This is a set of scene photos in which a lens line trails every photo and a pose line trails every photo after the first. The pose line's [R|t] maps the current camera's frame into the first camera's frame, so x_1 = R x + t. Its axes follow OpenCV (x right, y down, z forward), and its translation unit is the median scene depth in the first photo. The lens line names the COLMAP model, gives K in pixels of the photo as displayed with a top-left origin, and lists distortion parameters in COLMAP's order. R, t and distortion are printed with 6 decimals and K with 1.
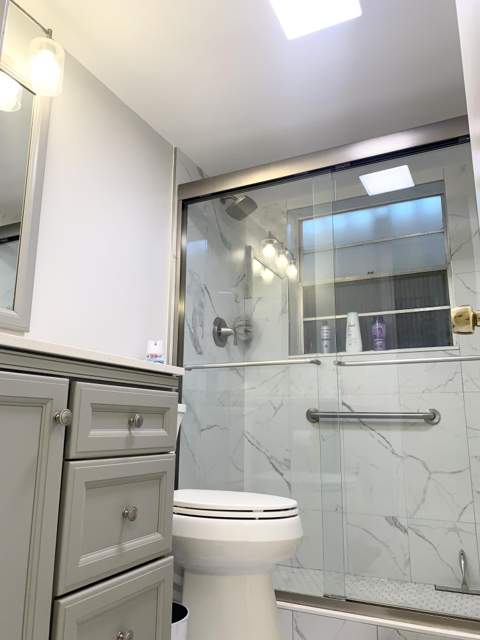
lens RADIAL K [[483.0, 0, 240.2], [0, 483.0, 328.7], [0, 0, 1]] dist [0.053331, -0.090677]
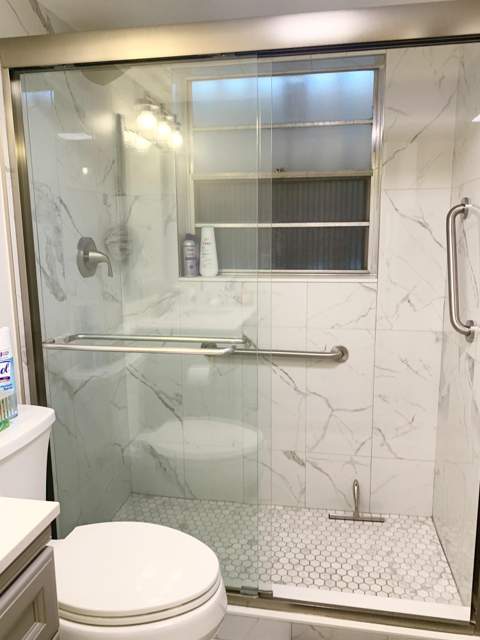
lens RADIAL K [[491.1, 0, 246.7], [0, 491.1, 320.4], [0, 0, 1]] dist [0.004998, -0.006218]
pose [[0.959802, -0.063383, 0.273427, -0.020594], [-0.040802, 0.932312, 0.359346, -0.195905], [-0.277696, -0.356058, 0.892249, 0.242044]]
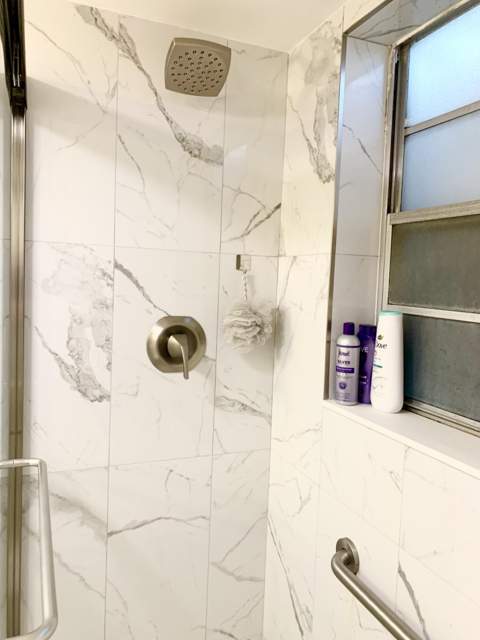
lens RADIAL K [[498.7, 0, 240.0], [0, 498.7, 320.0], [0, 0, 1]] dist [-0.000217, -0.012199]
pose [[0.746910, 0.068054, -0.661433, 0.381231], [0.097483, 0.972793, 0.210169, -0.130991], [0.657740, -0.221456, 0.719955, 0.718621]]
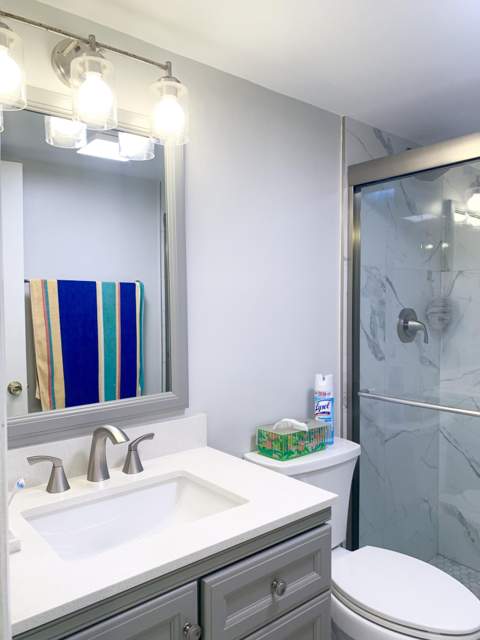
lens RADIAL K [[483.0, 0, 240.2], [0, 483.0, 328.7], [0, 0, 1]] dist [0.053331, -0.090677]
pose [[0.913957, 0.005798, -0.405770, 0.040176], [0.093130, 0.970215, 0.223630, -0.222752], [0.394980, -0.242177, 0.886194, 0.123418]]
